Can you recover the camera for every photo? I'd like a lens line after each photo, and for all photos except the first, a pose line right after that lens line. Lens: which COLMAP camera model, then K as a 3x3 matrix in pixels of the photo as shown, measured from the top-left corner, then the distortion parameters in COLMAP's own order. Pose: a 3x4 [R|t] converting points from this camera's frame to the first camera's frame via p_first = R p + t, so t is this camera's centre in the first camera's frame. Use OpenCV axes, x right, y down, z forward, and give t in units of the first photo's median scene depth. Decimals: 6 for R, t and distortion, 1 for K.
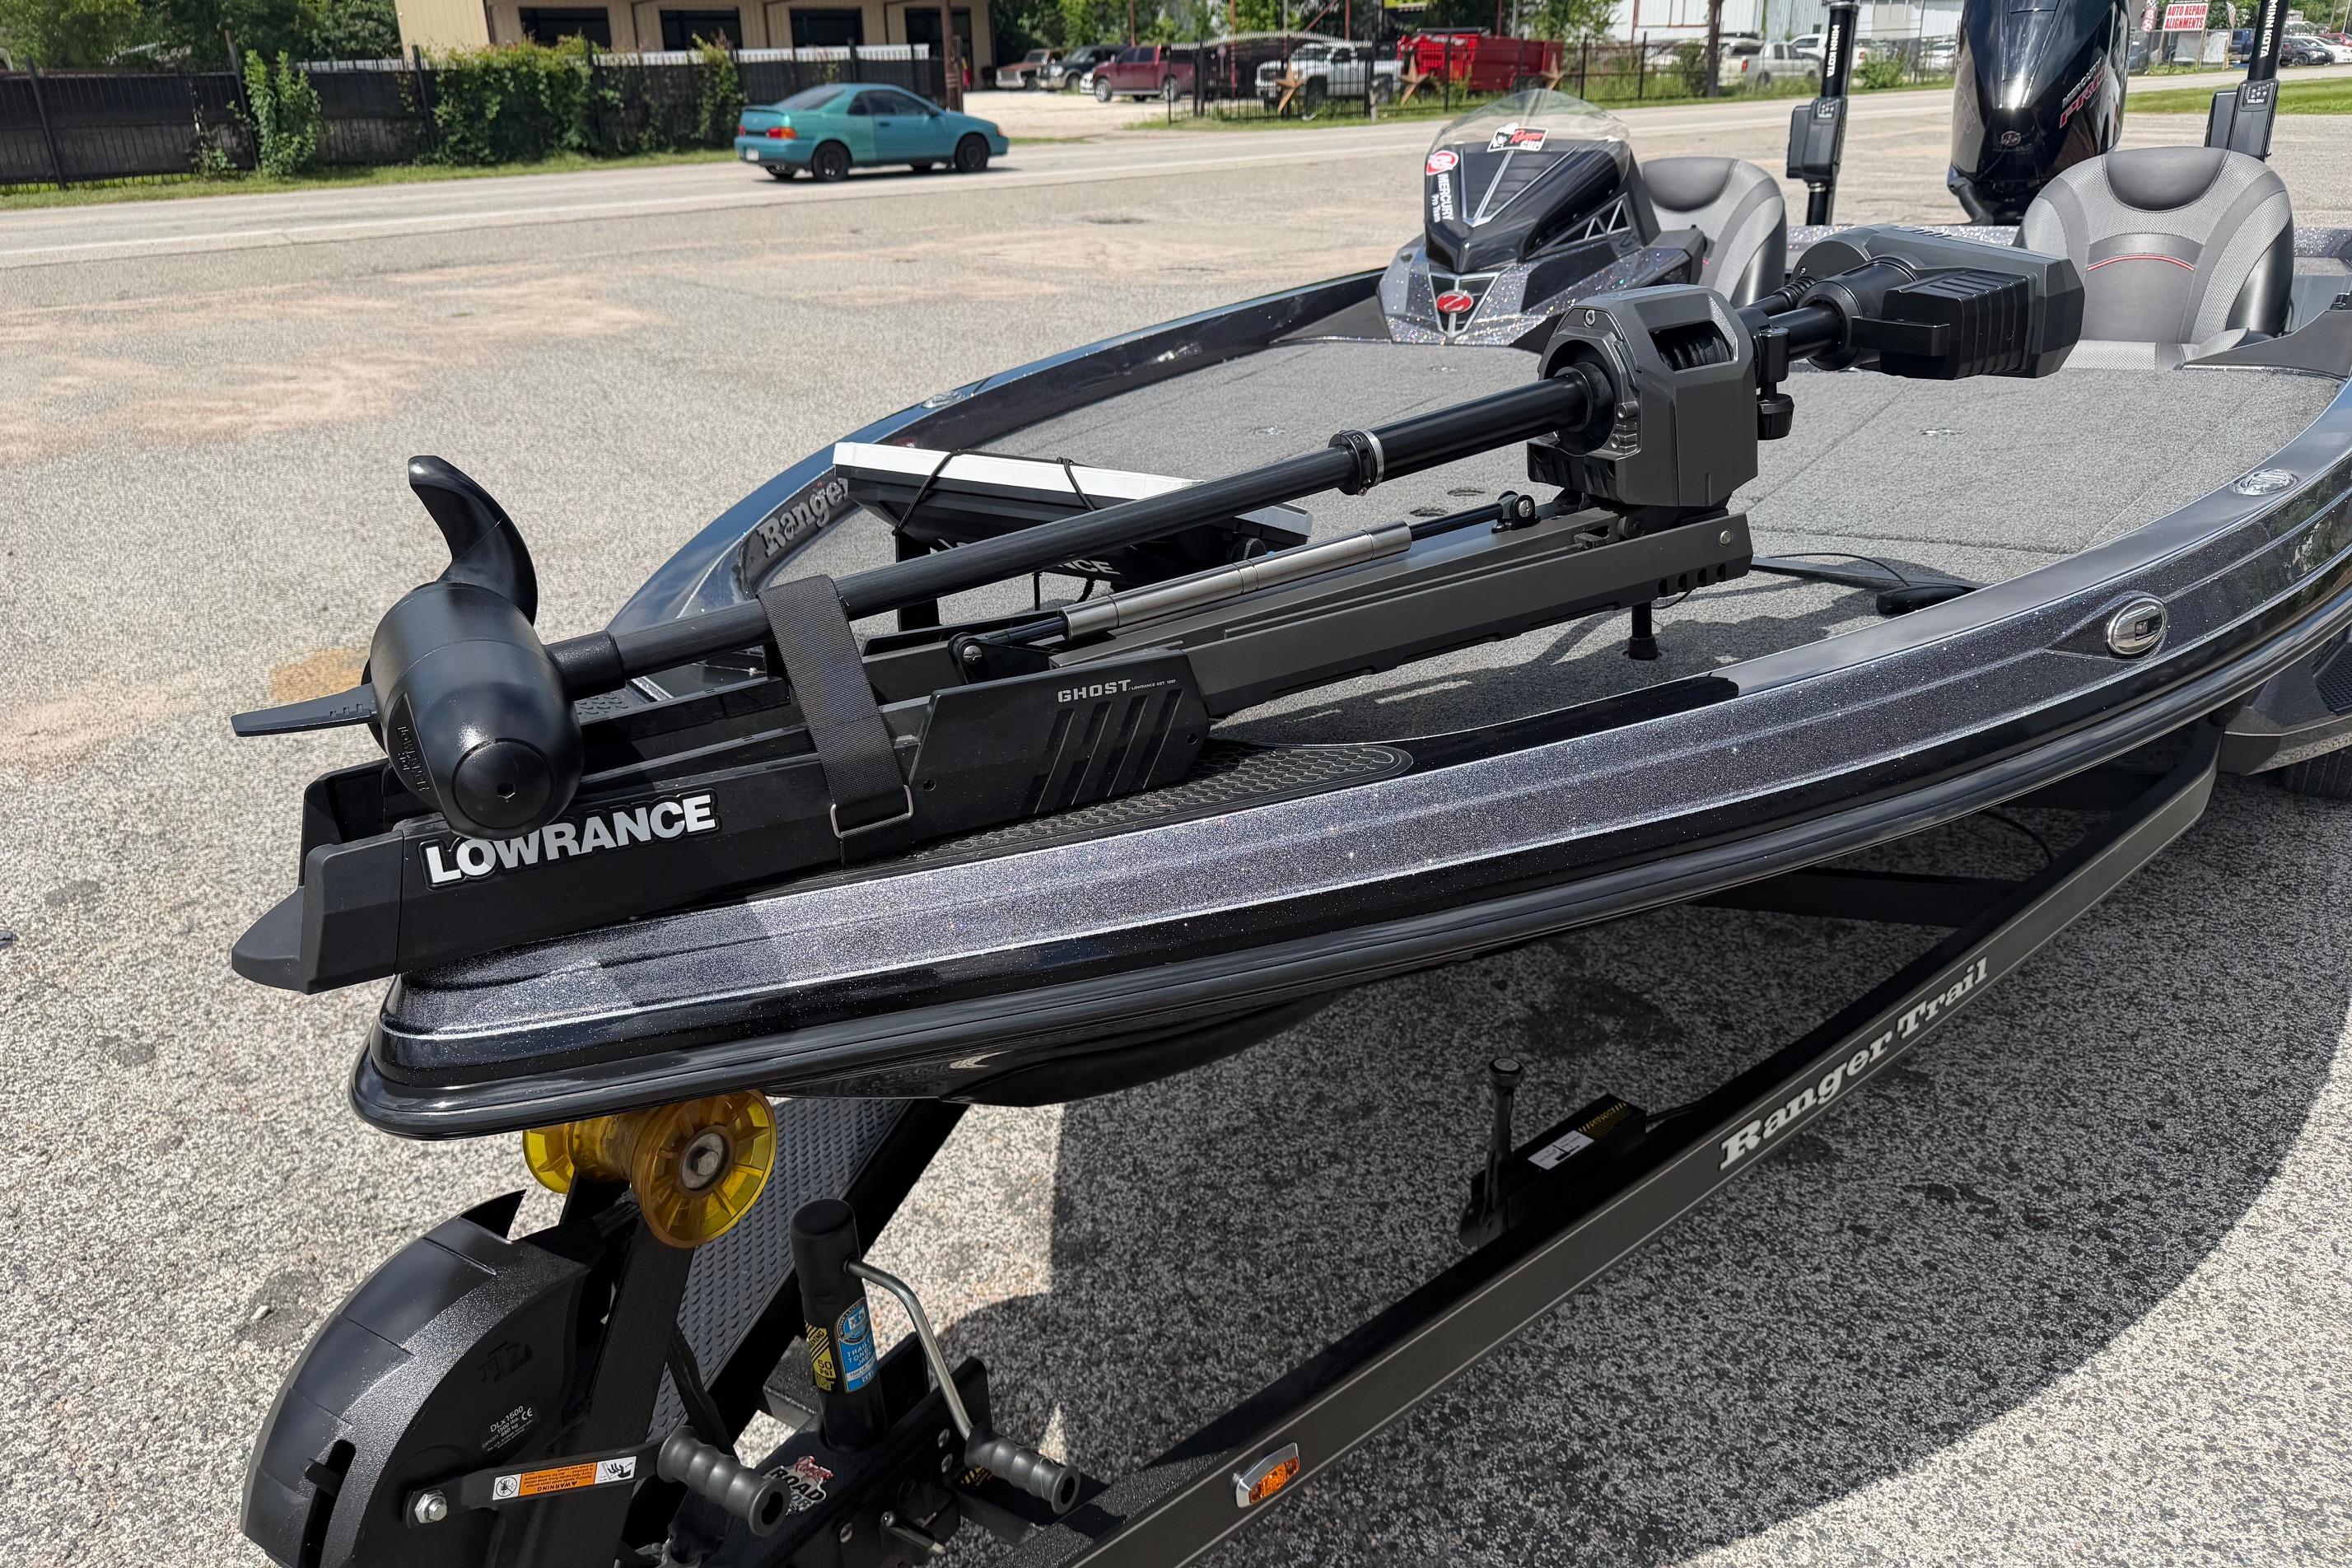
lens RADIAL K [[1721.9, 0, 1074.8], [0, 1721.9, 788.4], [0, 0, 1]] dist [-0.057587, 0.024140]
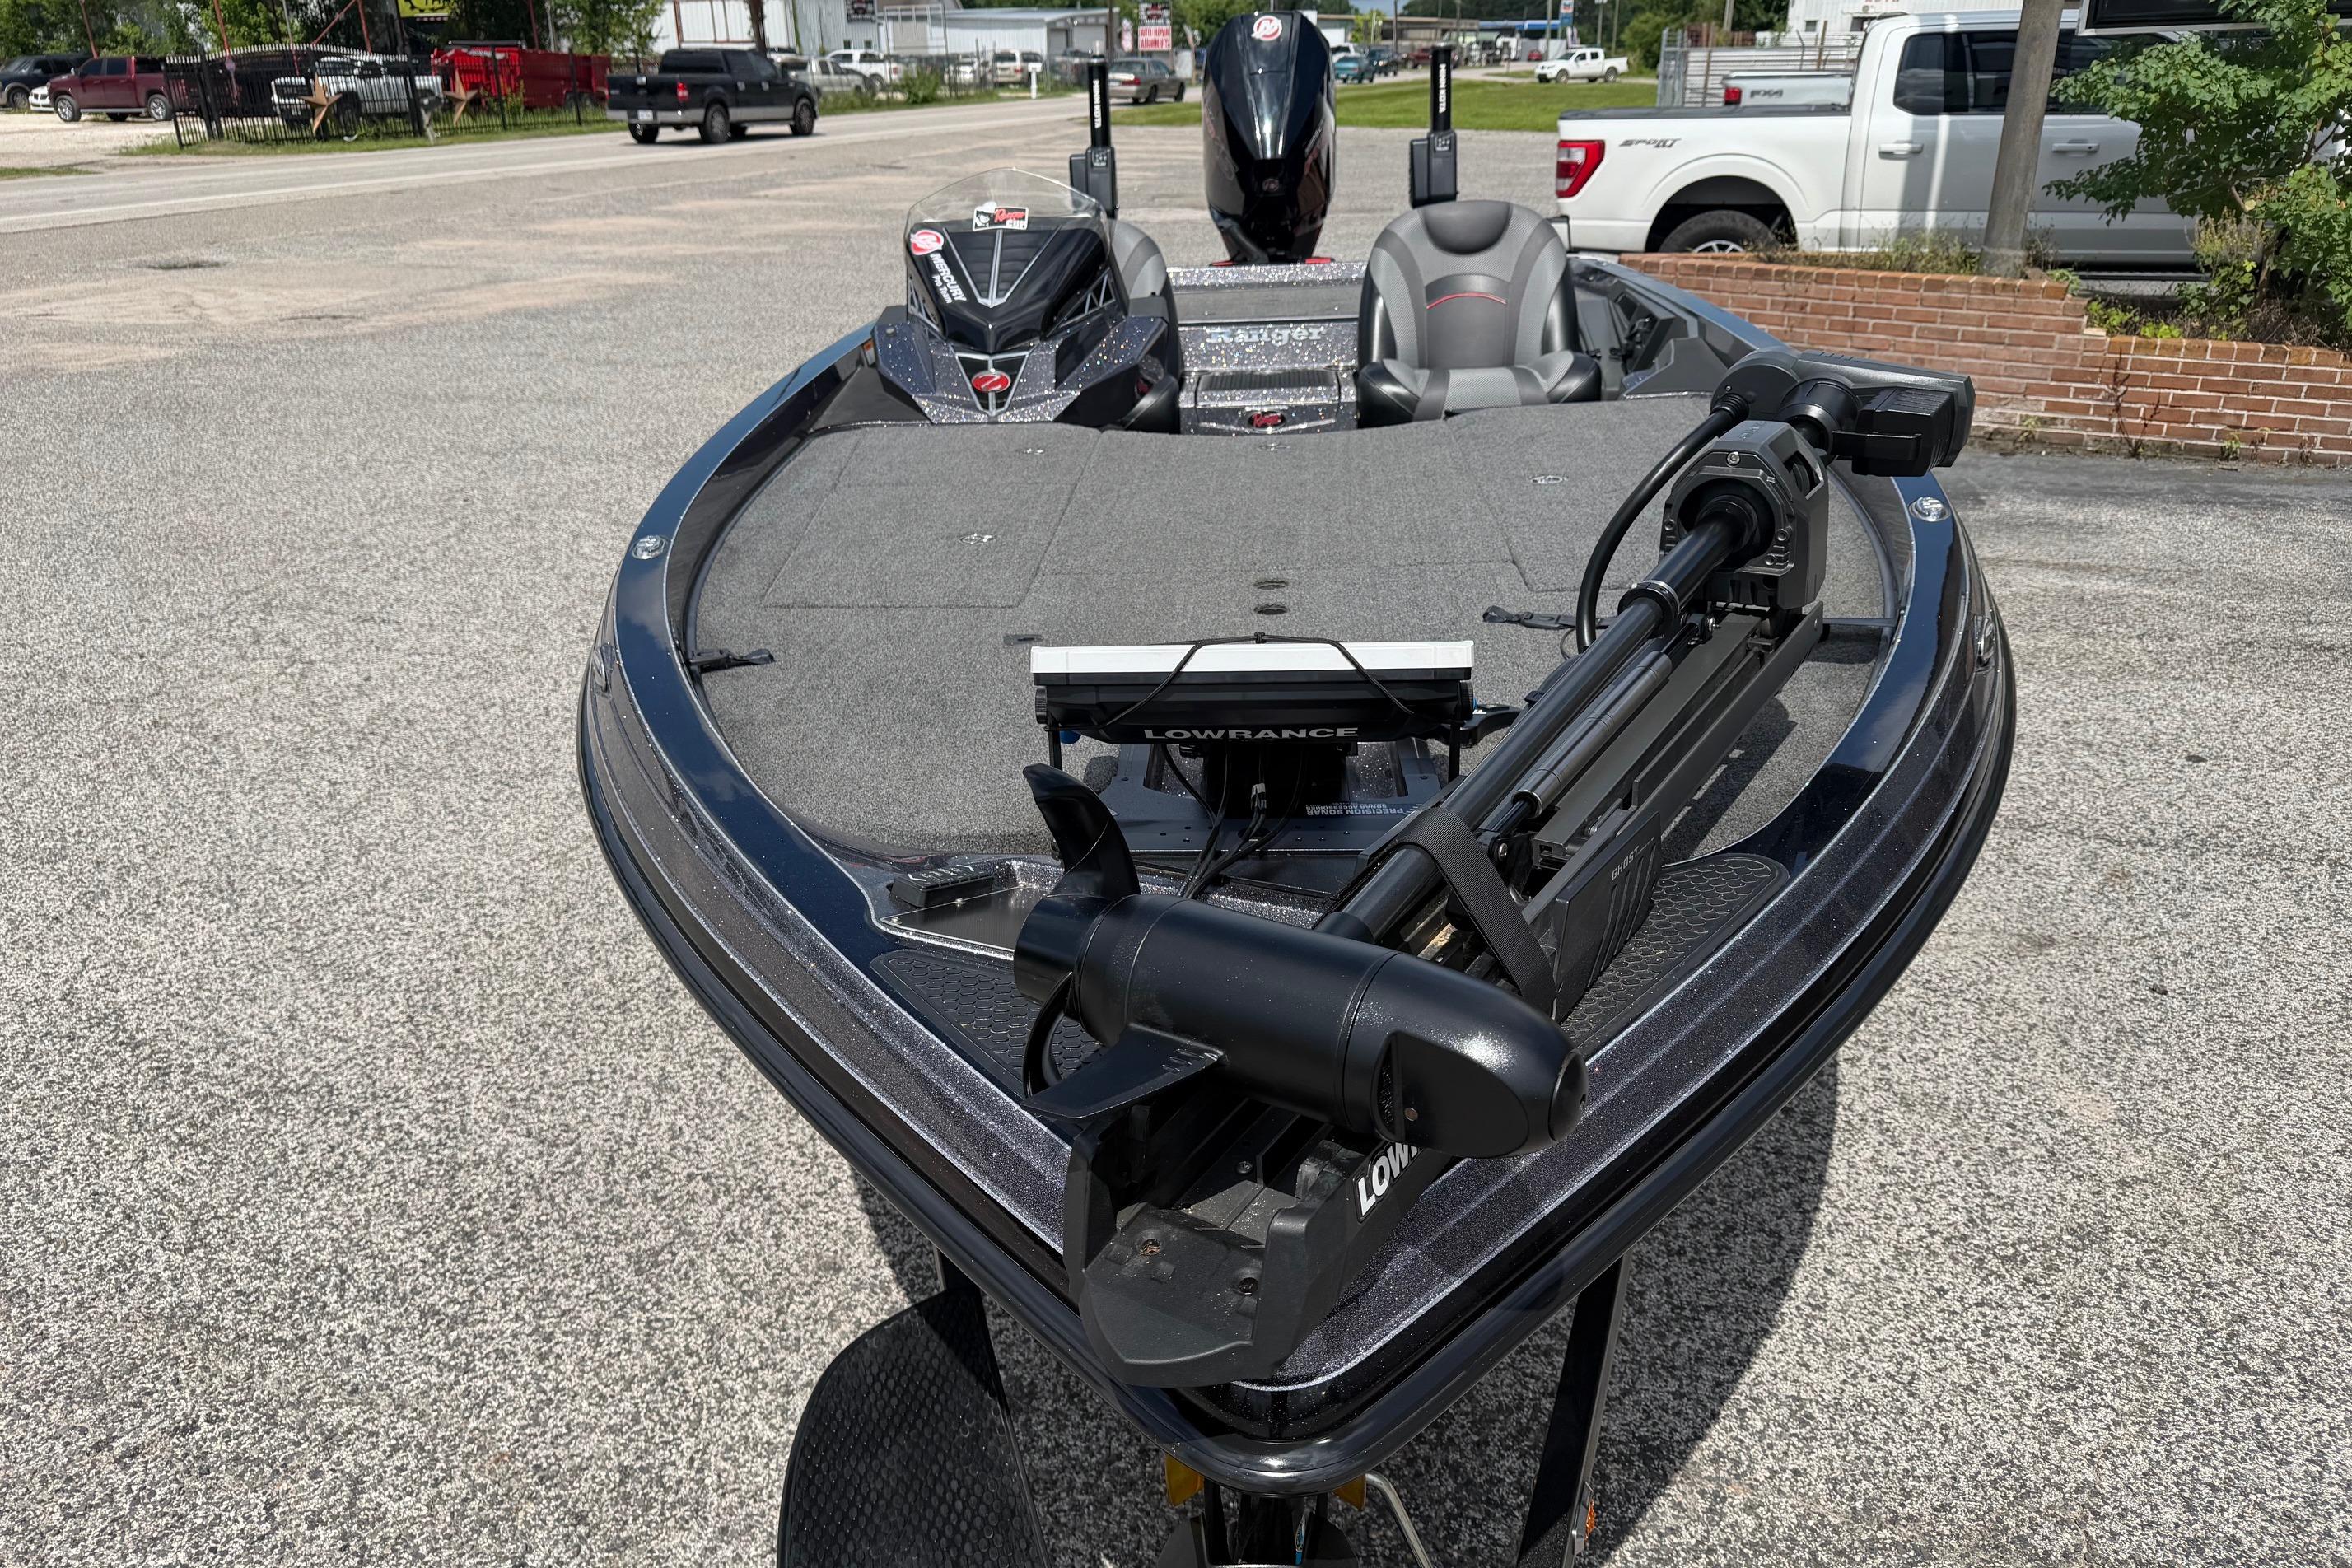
lens RADIAL K [[1739.5, 0, 1176.0], [0, 1739.5, 784.0], [0, 0, 1]] dist [-0.006086, -0.034504]
pose [[0.846965, -0.183842, 0.498851, -0.022561], [0.191491, 0.980821, 0.036342, -0.005846], [-0.495965, 0.064745, 0.865925, 0.005191]]
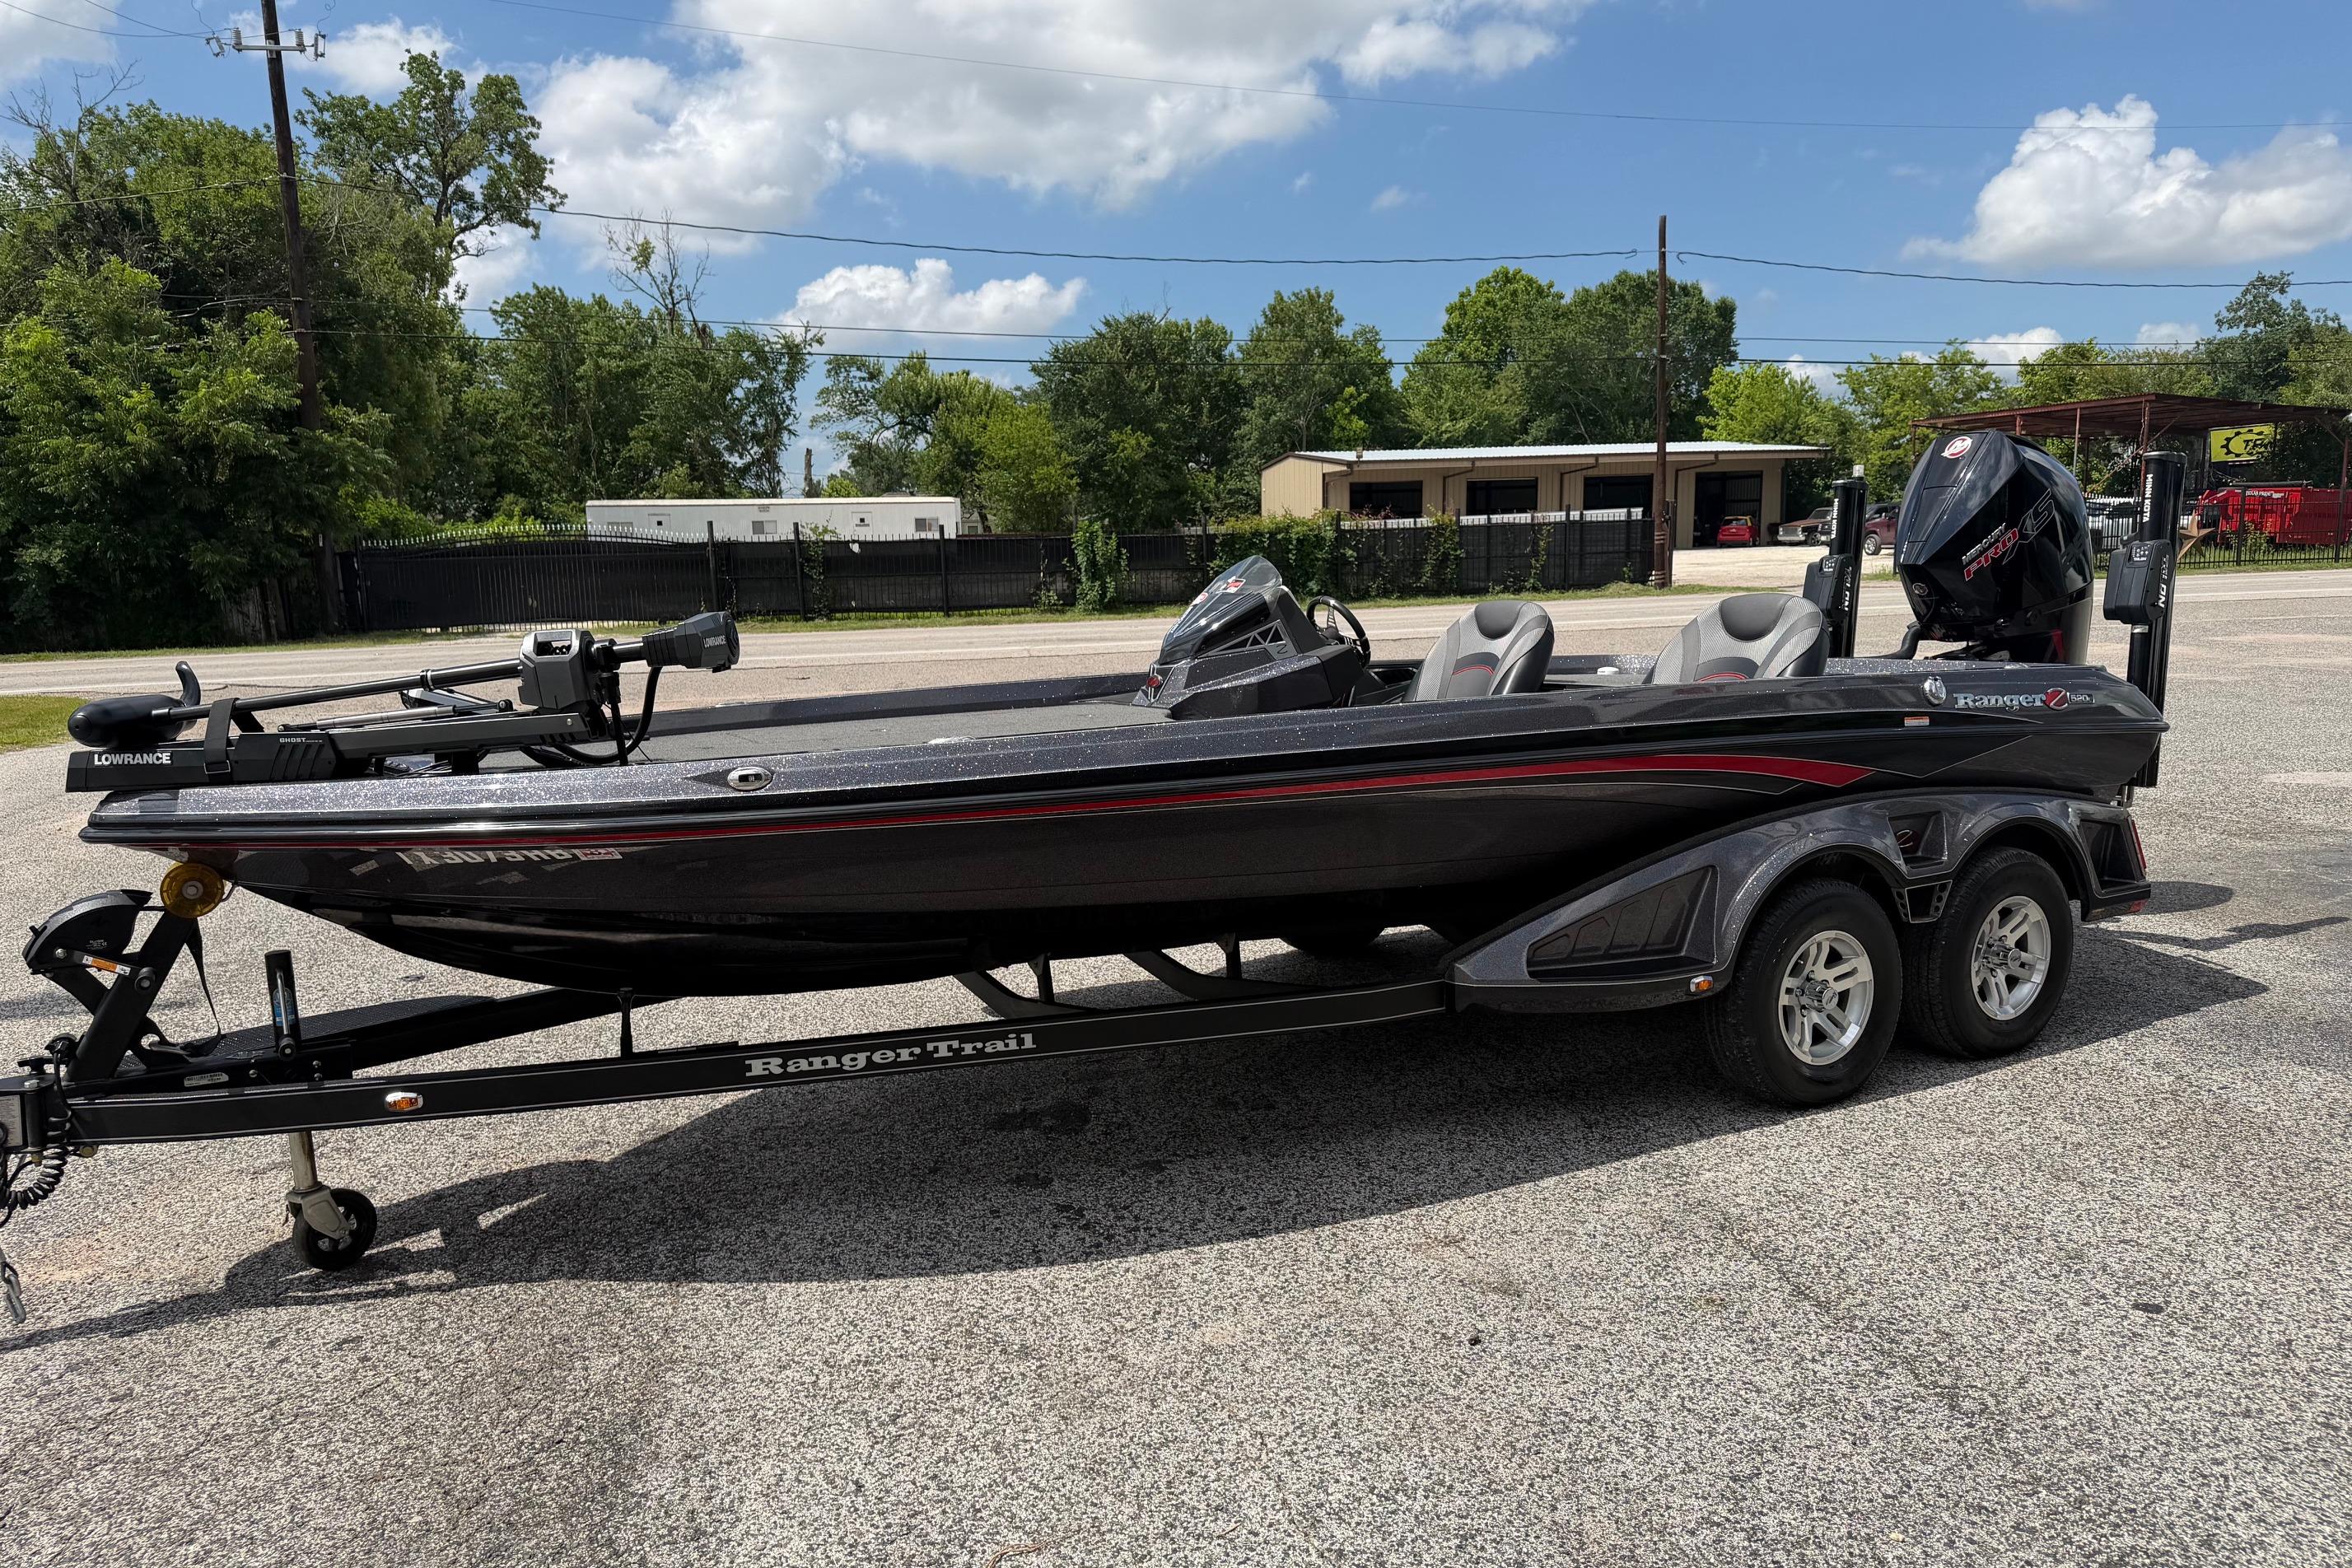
lens RADIAL K [[1739.5, 0, 1176.0], [0, 1739.5, 784.0], [0, 0, 1]] dist [-0.006086, -0.034504]
pose [[0.880905, 0.048833, -0.470767, 0.181144], [-0.165154, 0.963856, -0.209057, 0.025711], [0.443543, 0.261908, 0.857131, -0.061359]]
